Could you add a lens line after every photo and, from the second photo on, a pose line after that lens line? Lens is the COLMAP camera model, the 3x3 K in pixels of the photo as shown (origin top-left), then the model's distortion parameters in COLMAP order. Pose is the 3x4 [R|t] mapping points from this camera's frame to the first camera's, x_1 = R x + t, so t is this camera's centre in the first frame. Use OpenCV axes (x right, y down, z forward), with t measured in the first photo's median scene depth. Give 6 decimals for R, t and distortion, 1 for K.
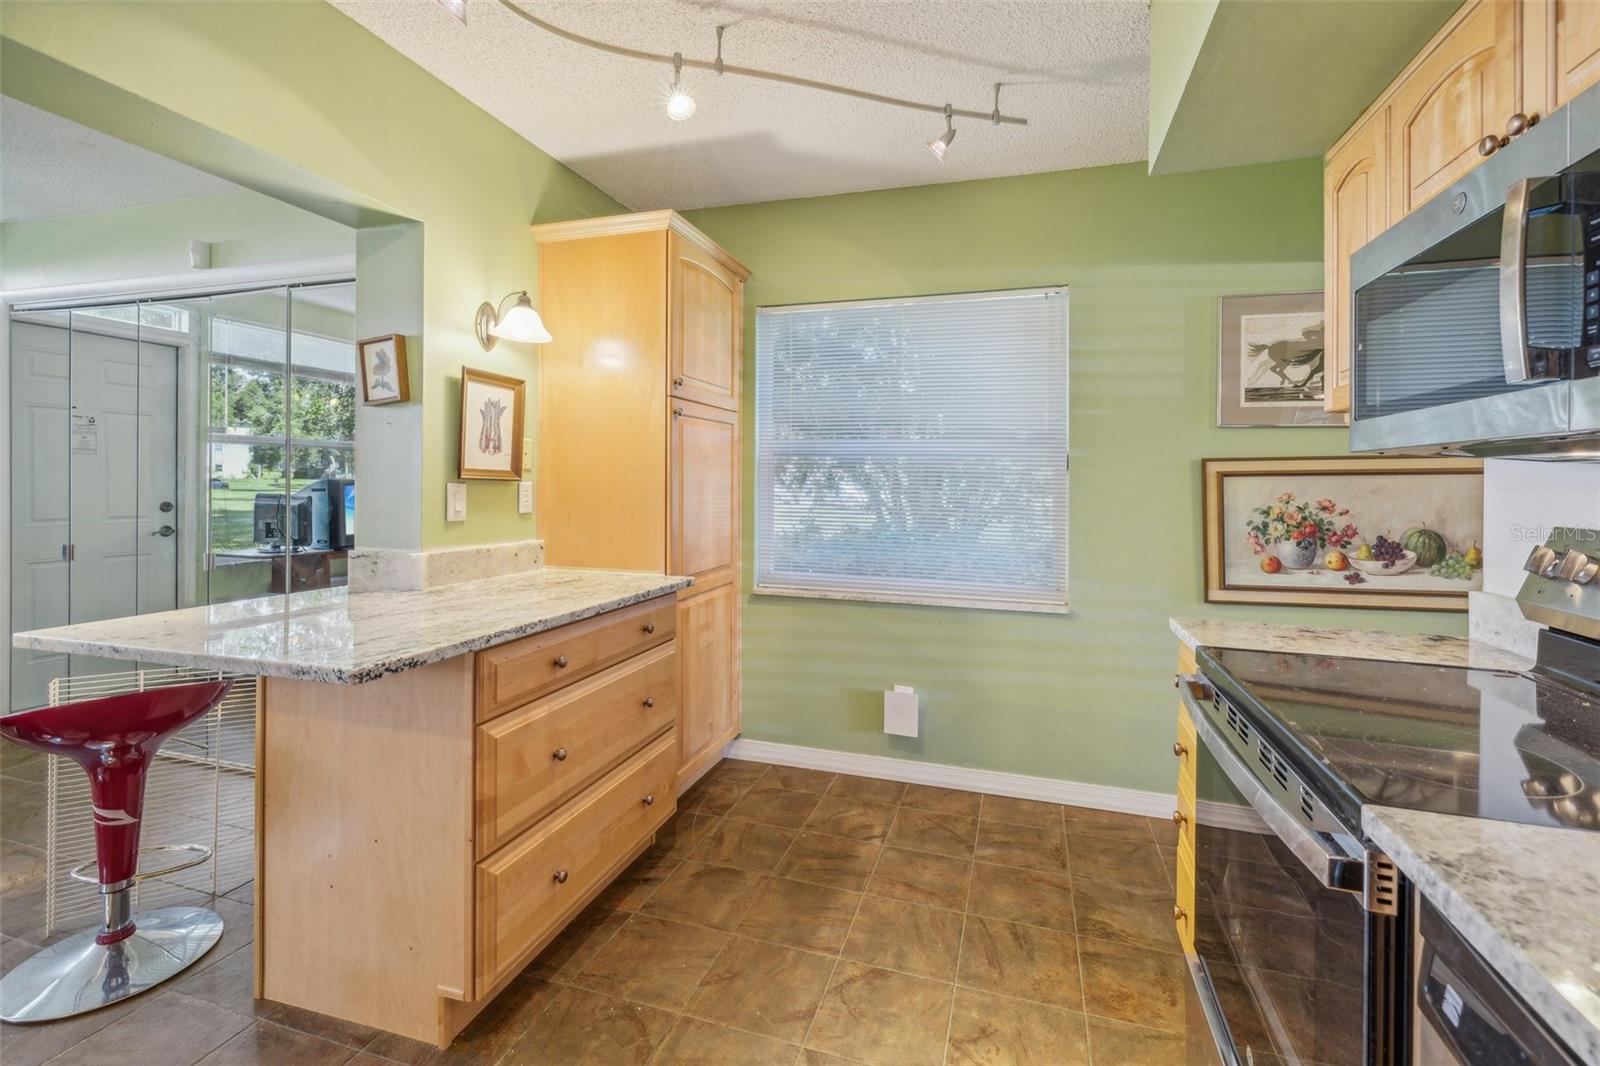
lens RADIAL K [[682.9, 0, 815.8], [0, 682.9, 481.8], [0, 0, 1]] dist [0.002328, -0.001145]
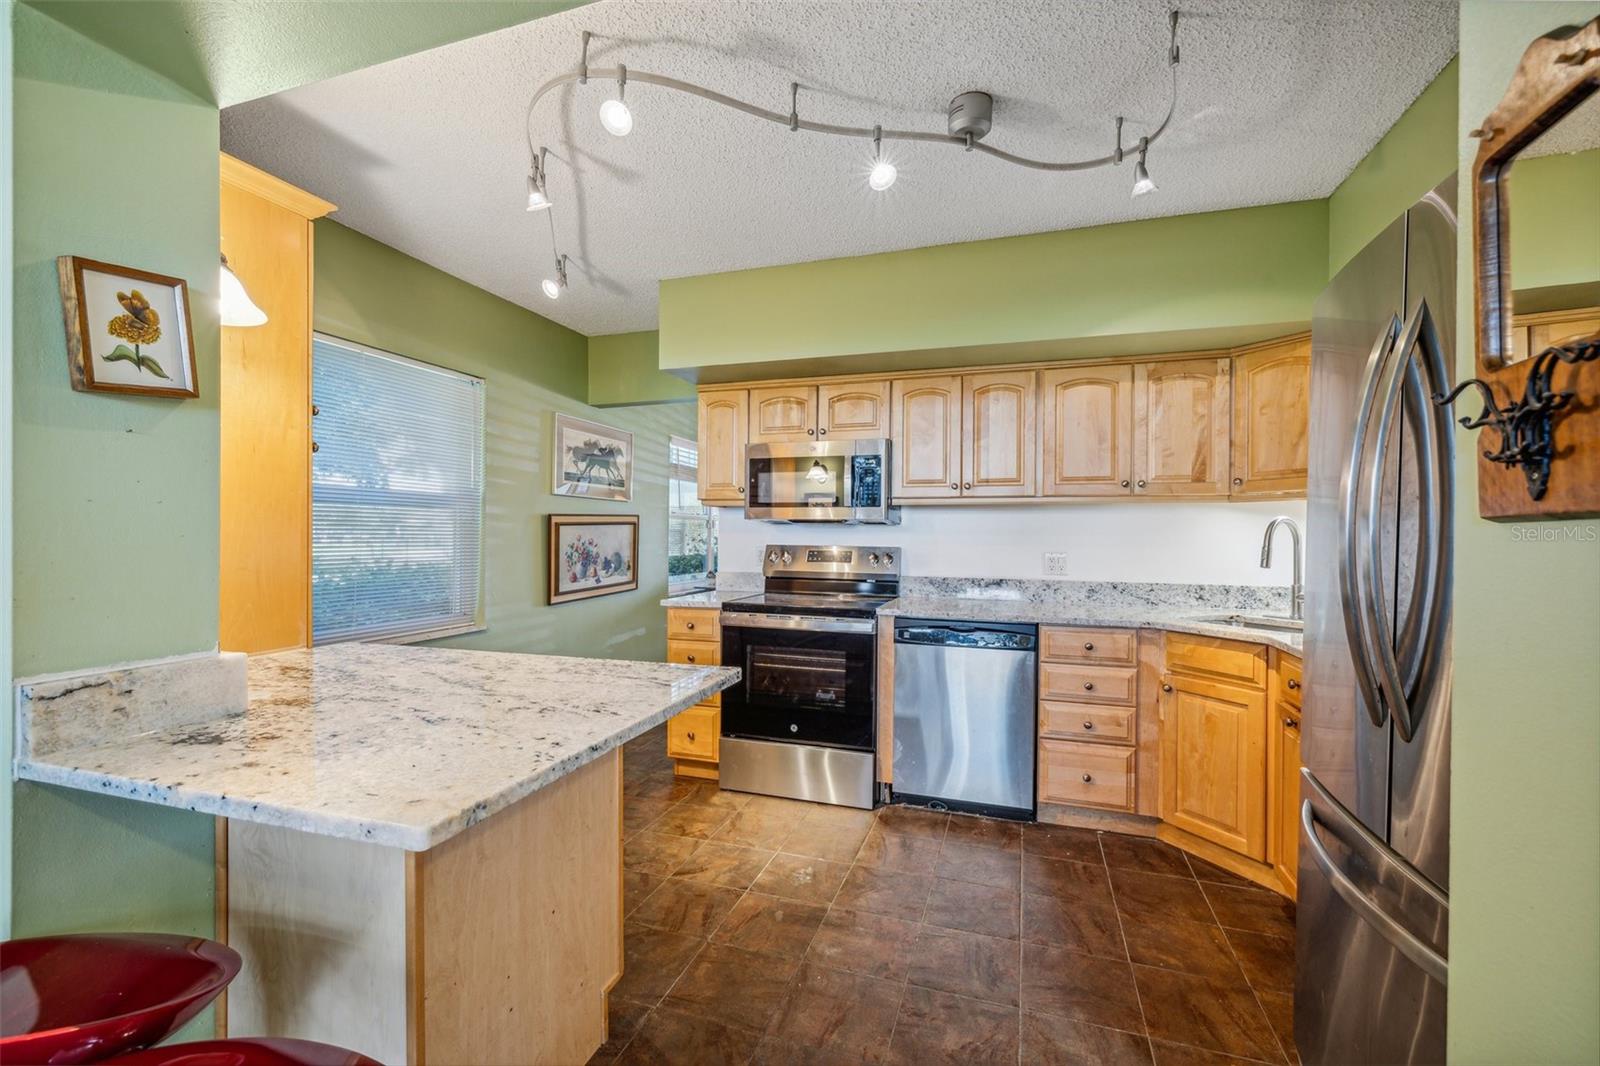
lens RADIAL K [[682.9, 0, 809.1], [0, 682.9, 528.0], [0, 0, 1]] dist [0.002328, -0.001145]
pose [[0.002363, -0.005154, 0.999984, -1.050741], [-0.006882, 0.999963, 0.005170, -0.014778], [-0.999974, -0.006894, 0.002327, 0.421755]]
